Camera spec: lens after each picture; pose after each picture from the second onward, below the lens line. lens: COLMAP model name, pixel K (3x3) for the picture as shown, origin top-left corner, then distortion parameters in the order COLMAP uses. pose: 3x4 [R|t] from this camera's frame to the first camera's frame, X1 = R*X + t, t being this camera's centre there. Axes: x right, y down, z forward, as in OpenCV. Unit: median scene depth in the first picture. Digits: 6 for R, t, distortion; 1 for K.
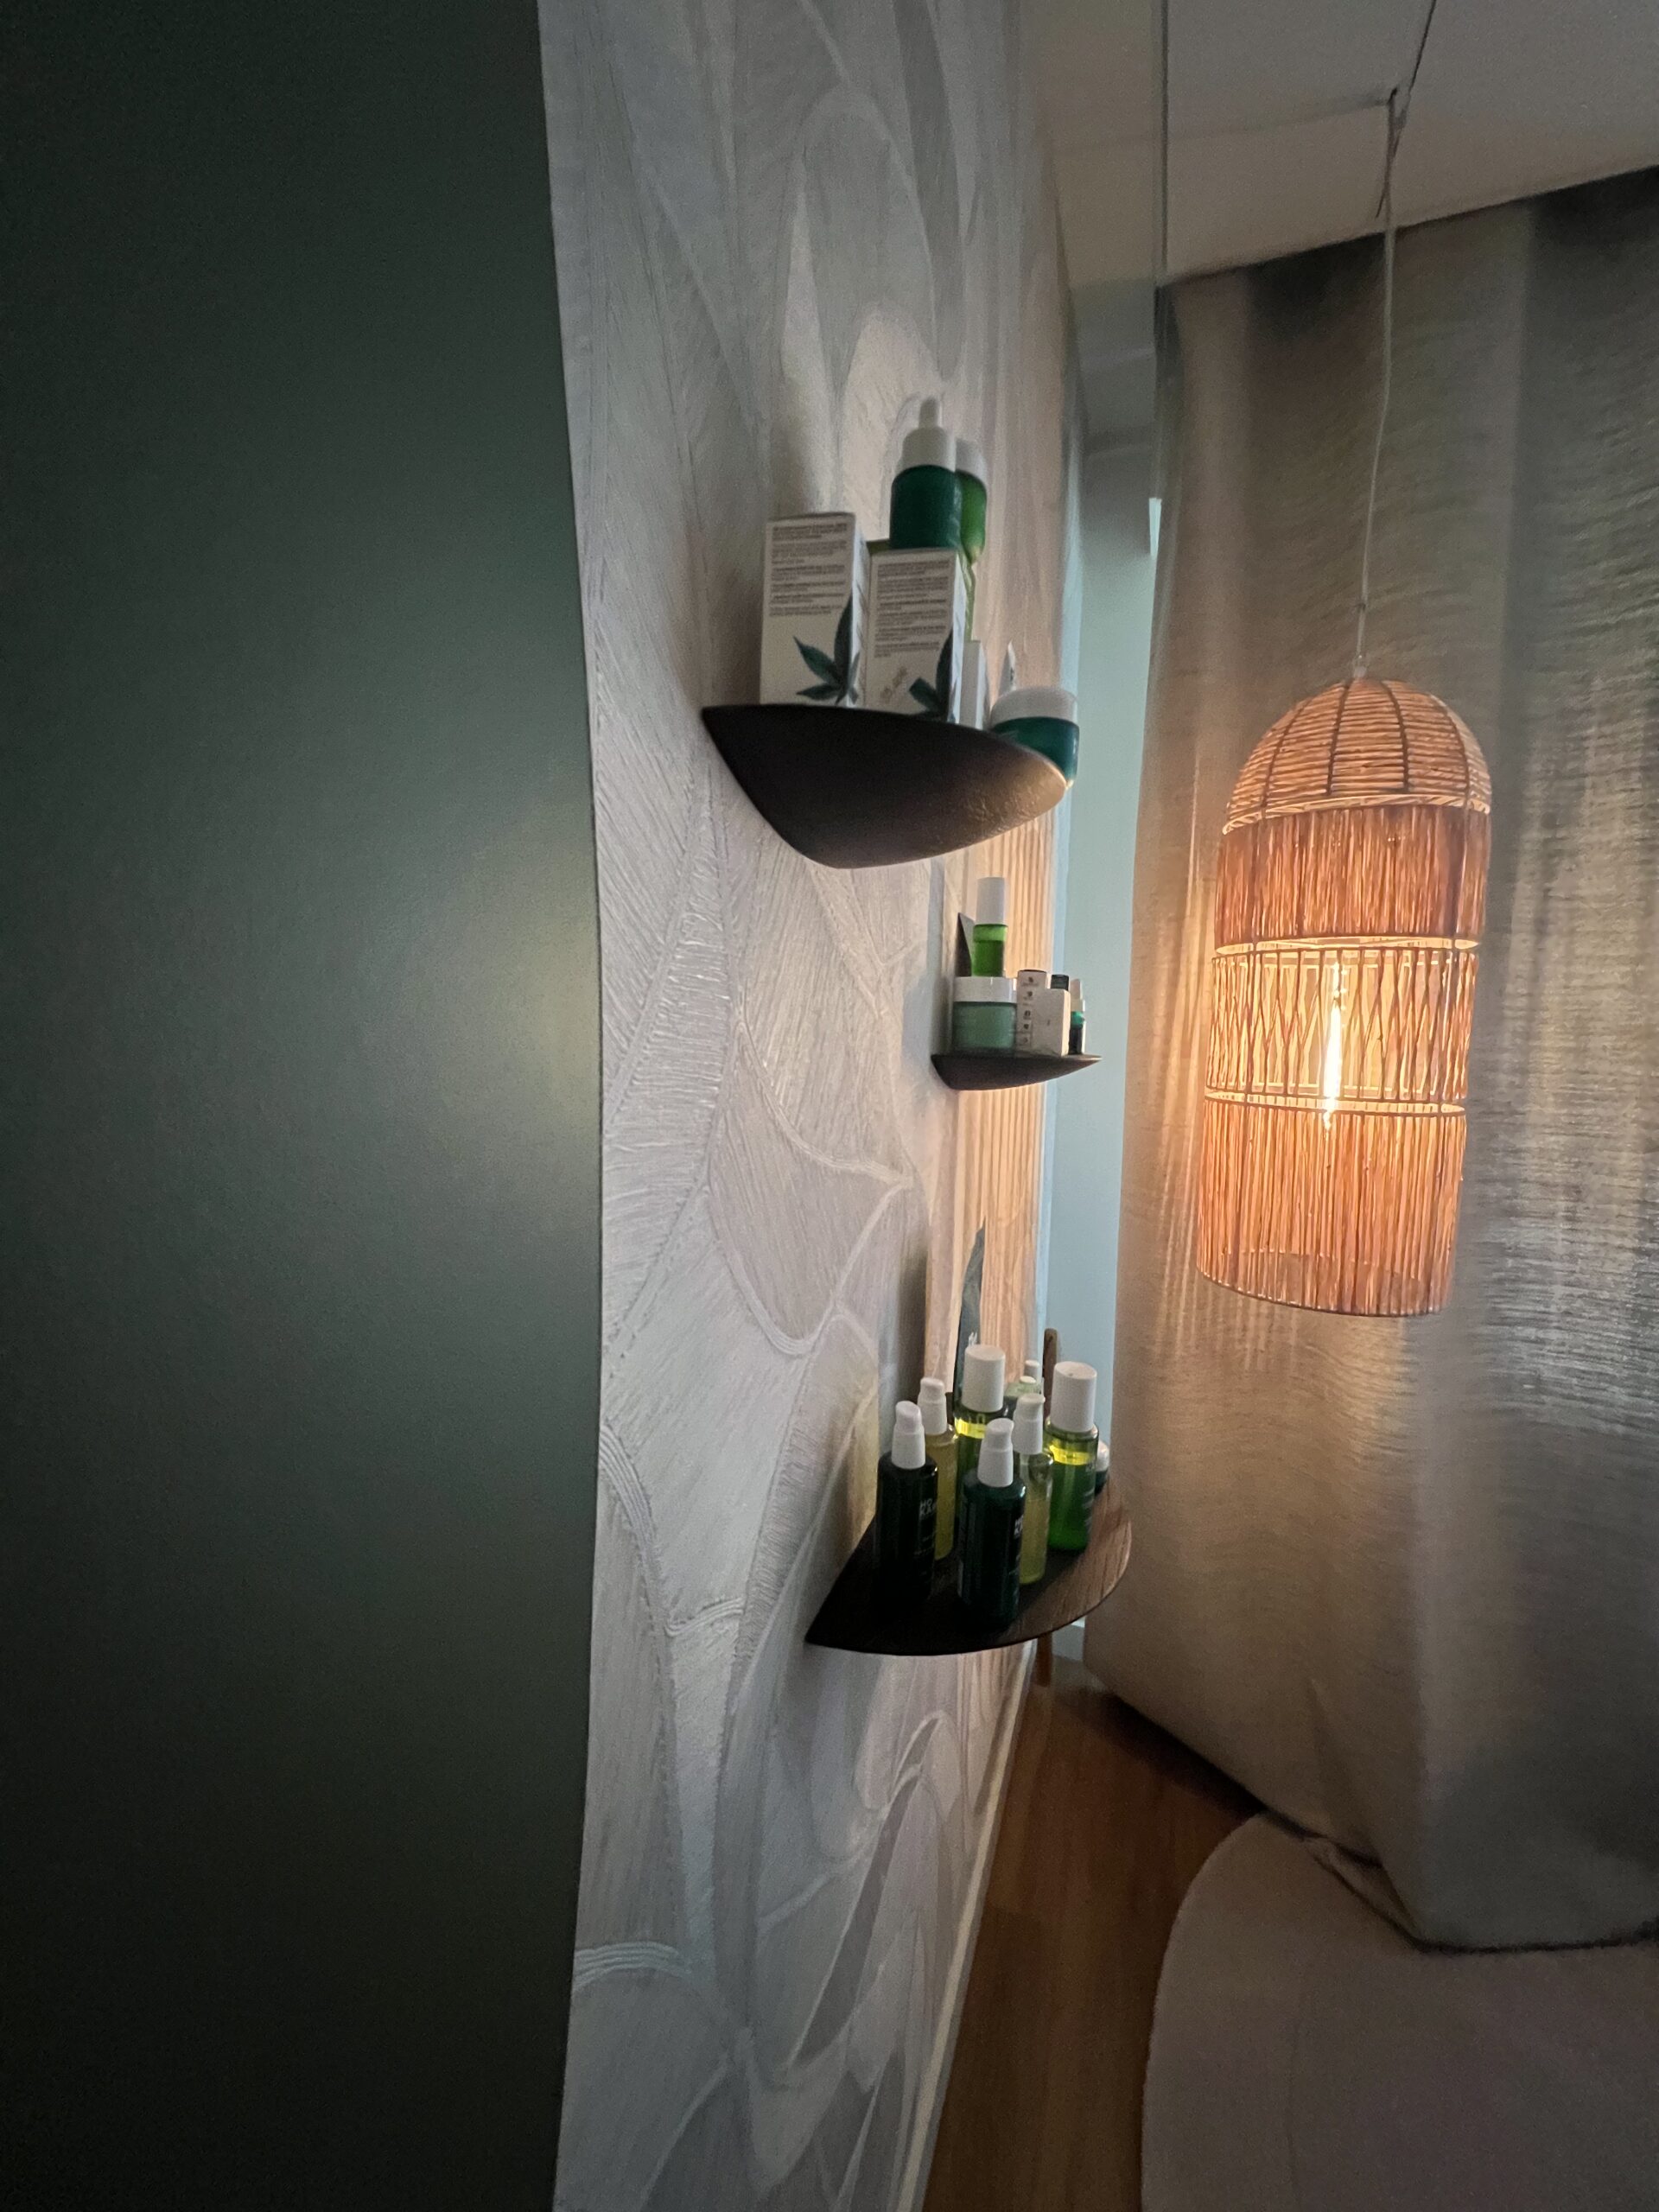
lens RADIAL K [[882.1, 0, 829.5], [0, 882.1, 1106.0], [0, 0, 1]] dist [-0.000089, -0.000250]
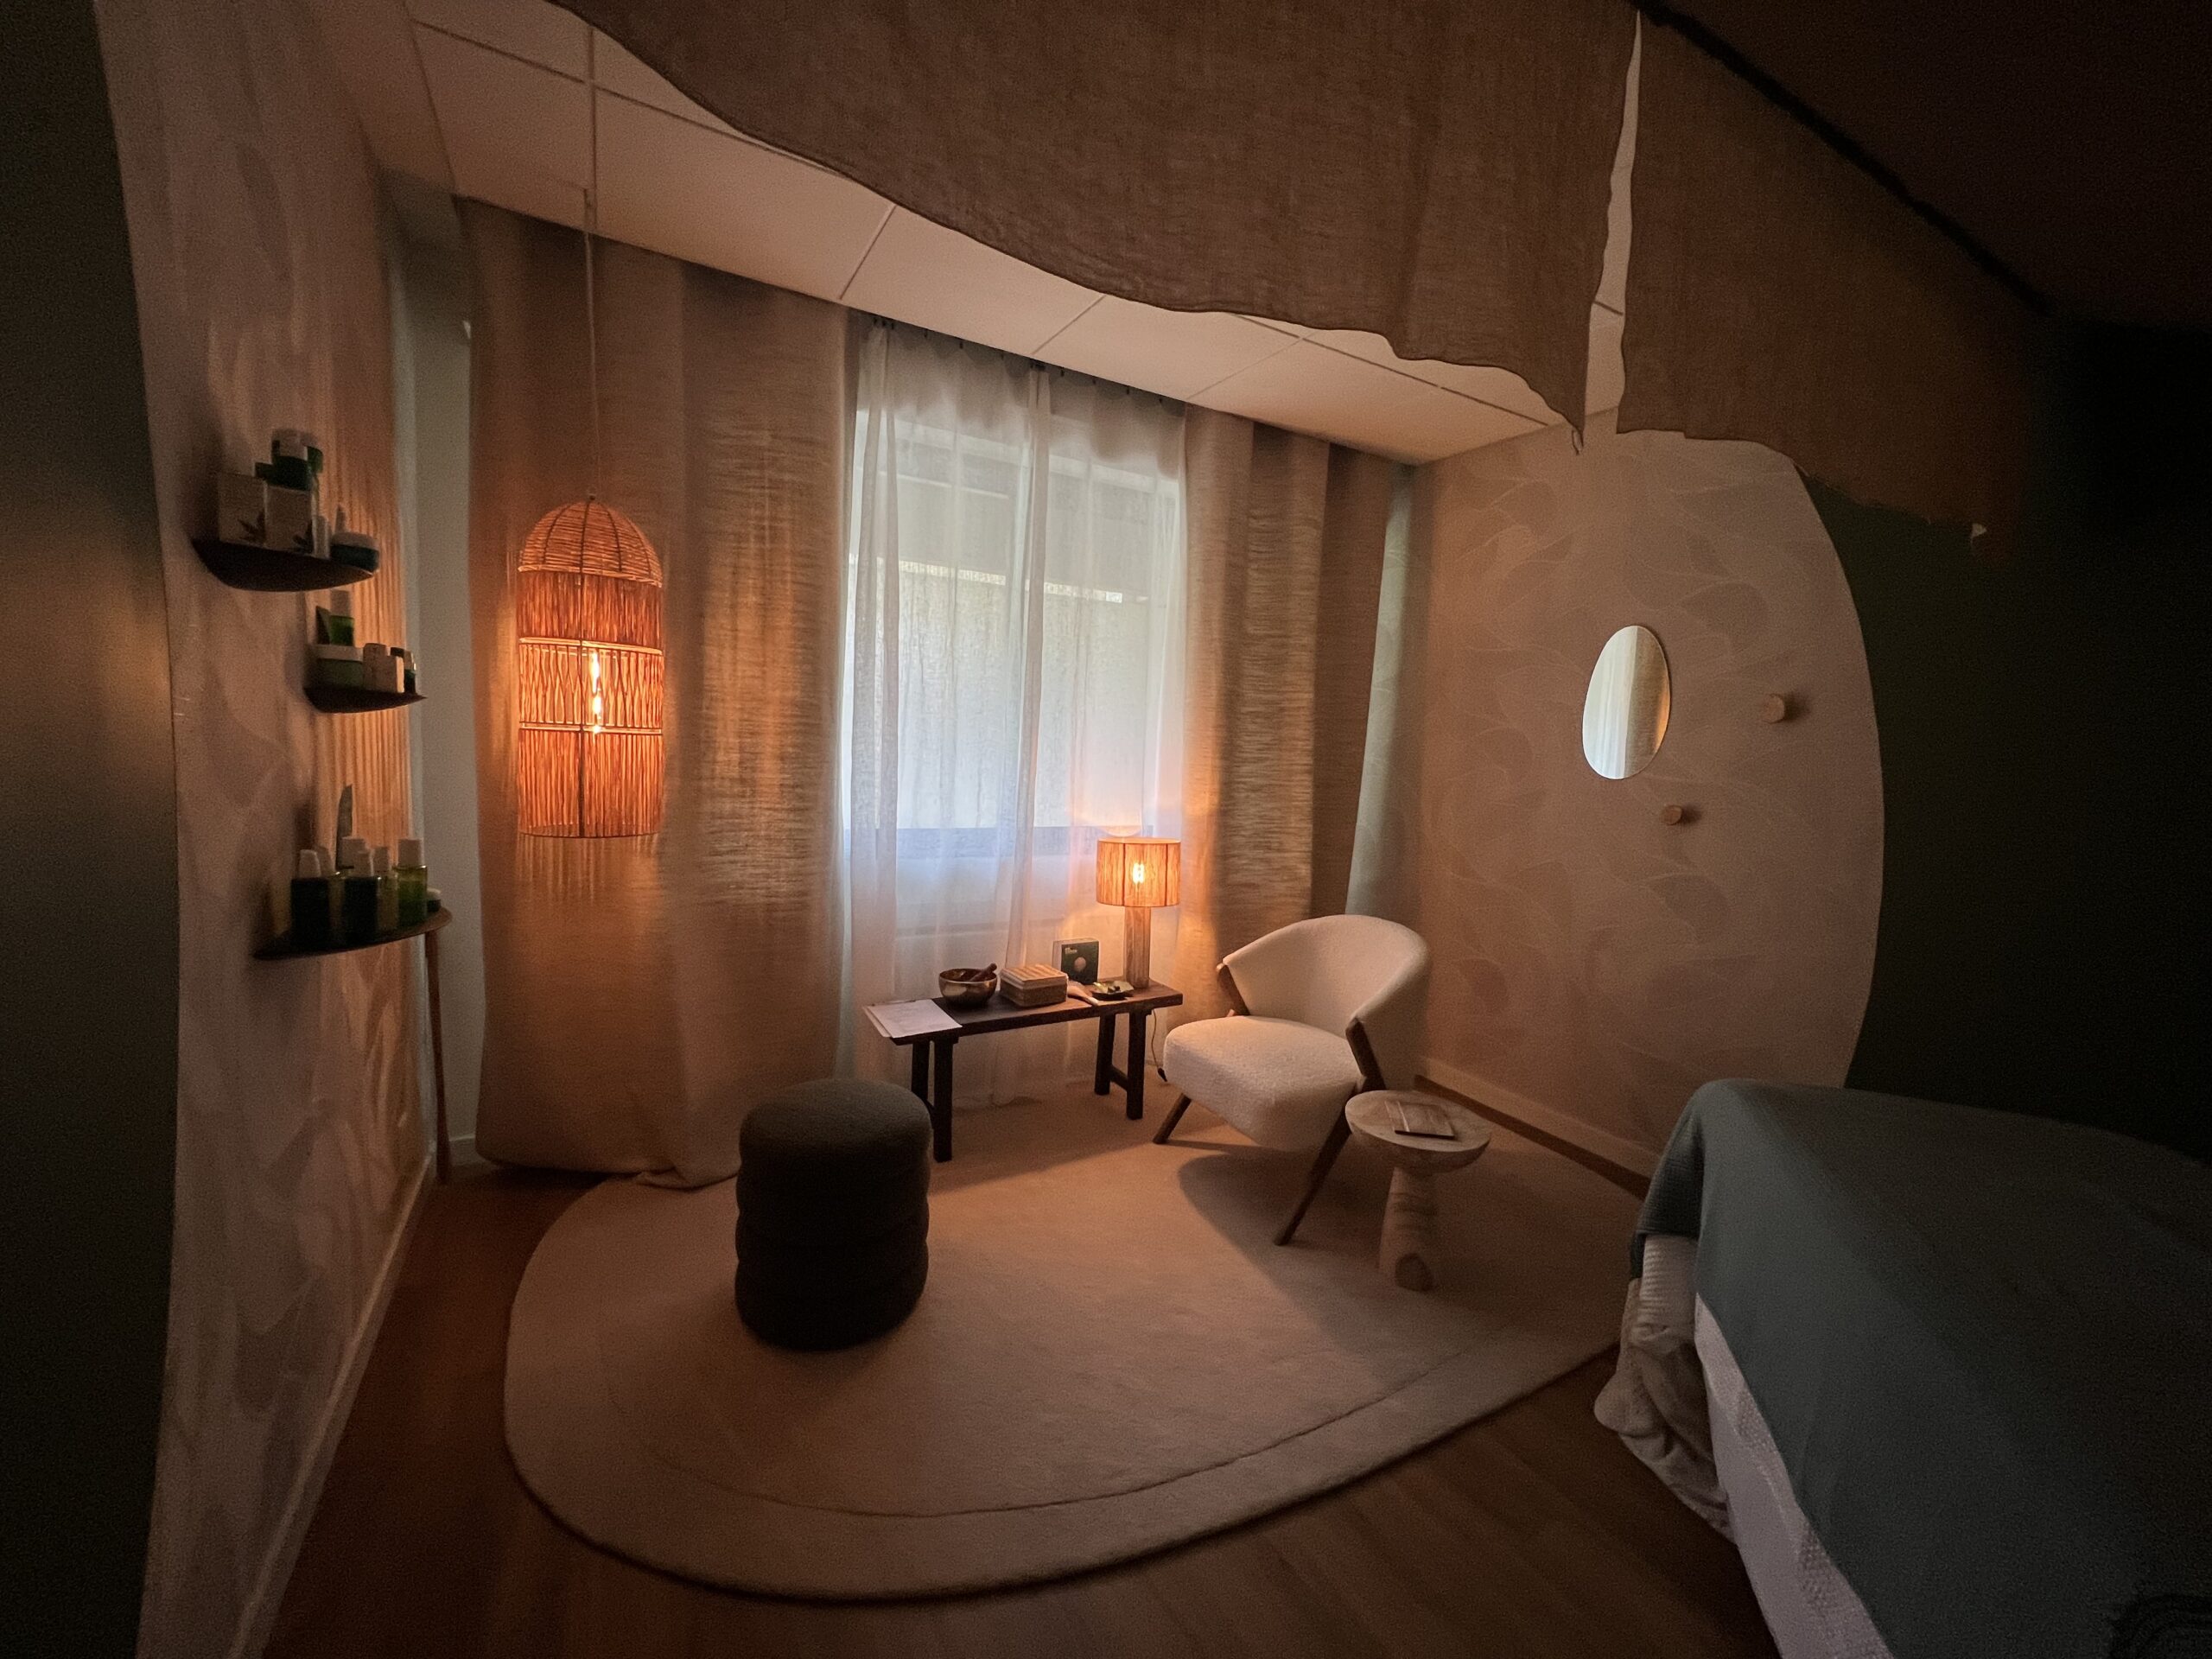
lens RADIAL K [[882.1, 0, 1109.7], [0, 882.1, 821.4], [0, 0, 1]] dist [-0.000089, -0.000250]
pose [[0.636207, -0.064313, 0.768833, -0.214997], [0.036151, 0.997910, 0.053561, 0.159652], [-0.770671, -0.006282, 0.637203, -1.267255]]
